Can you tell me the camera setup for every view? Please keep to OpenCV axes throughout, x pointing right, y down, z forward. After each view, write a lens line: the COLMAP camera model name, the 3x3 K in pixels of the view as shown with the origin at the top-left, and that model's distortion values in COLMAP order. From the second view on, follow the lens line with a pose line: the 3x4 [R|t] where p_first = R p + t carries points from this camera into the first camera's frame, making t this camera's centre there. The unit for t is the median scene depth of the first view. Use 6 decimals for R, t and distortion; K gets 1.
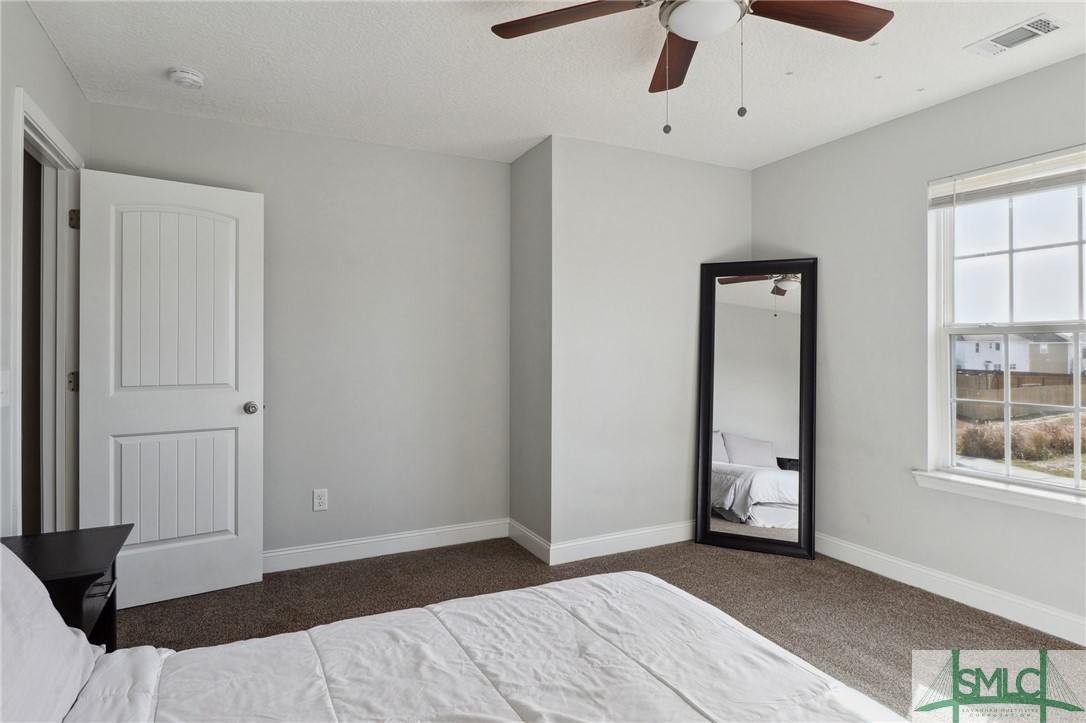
lens RADIAL K [[601.8, 0, 552.0], [0, 601.8, 351.8], [0, 0, 1]] dist [0.003990, 0.000157]
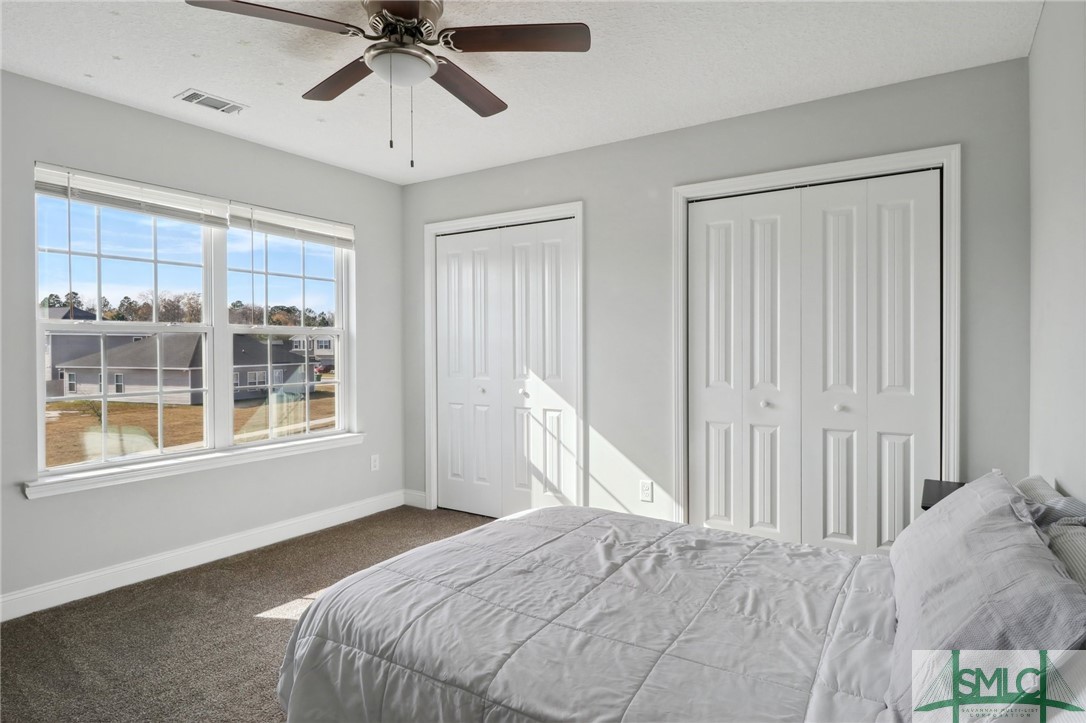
lens RADIAL K [[601.8, 0, 549.5], [0, 601.8, 356.8], [0, 0, 1]] dist [0.003990, 0.000157]
pose [[-0.496642, -0.011665, 0.867877, -1.096516], [0.007609, 0.999813, 0.017792, 0.002684], [-0.867922, 0.015440, -0.496460, 1.572372]]
